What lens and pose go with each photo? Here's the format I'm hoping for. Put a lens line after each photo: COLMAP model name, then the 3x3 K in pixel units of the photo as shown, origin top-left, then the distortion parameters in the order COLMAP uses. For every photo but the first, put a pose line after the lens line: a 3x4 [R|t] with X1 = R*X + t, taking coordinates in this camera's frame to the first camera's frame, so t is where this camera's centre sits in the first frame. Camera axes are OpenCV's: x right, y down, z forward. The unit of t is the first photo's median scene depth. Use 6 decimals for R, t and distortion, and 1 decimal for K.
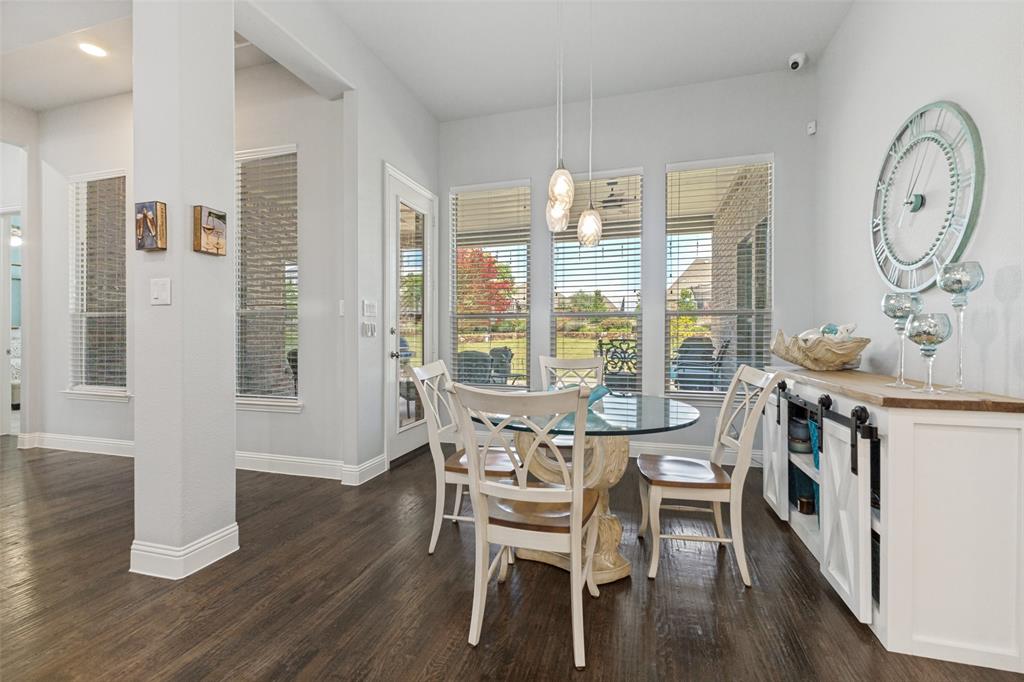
lens RADIAL K [[440.6, 0, 508.5], [0, 440.6, 331.6], [0, 0, 1]] dist [-0.001609, 0.000689]
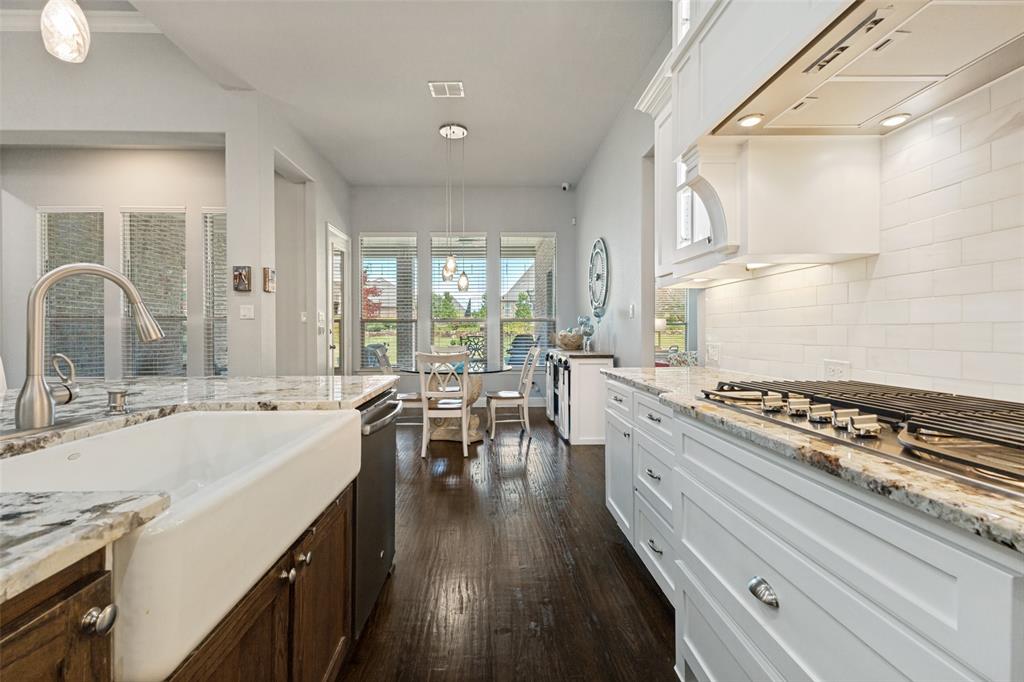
lens RADIAL K [[440.6, 0, 507.8], [0, 440.6, 333.5], [0, 0, 1]] dist [-0.001609, 0.000689]
pose [[0.941477, -0.007344, 0.336998, -0.288467], [0.004891, 0.999955, 0.008129, -0.007169], [-0.337043, -0.006005, 0.941470, -0.936072]]
